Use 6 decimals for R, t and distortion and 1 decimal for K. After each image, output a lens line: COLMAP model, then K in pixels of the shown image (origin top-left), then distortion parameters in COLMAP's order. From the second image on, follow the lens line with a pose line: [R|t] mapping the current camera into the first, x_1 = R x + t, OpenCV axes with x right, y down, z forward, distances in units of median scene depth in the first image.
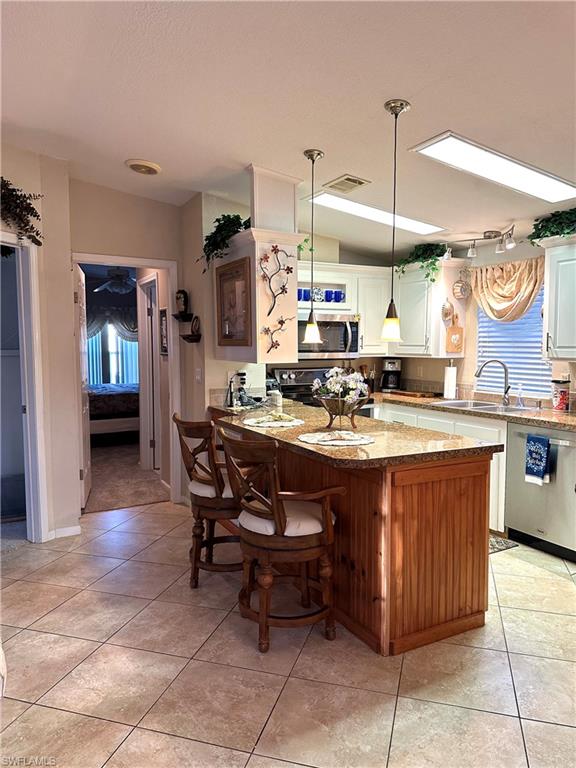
lens RADIAL K [[537.4, 0, 289.9], [0, 537.4, 385.5], [0, 0, 1]] dist [0.151825, -0.249881]
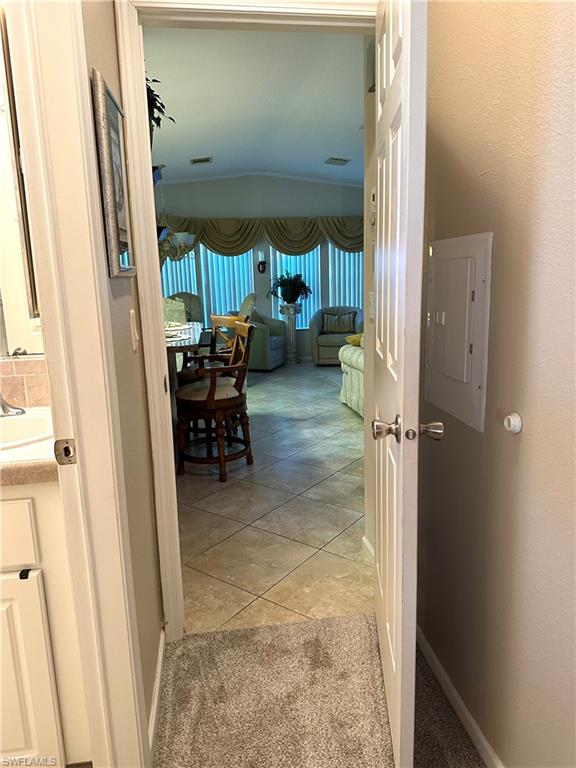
lens RADIAL K [[537.4, 0, 289.9], [0, 537.4, 385.5], [0, 0, 1]] dist [0.151825, -0.249881]
pose [[-0.937816, -0.043044, 0.344453, -0.516119], [0.055667, 0.960793, 0.271622, -0.092052], [-0.342639, 0.273906, -0.898651, 1.557800]]
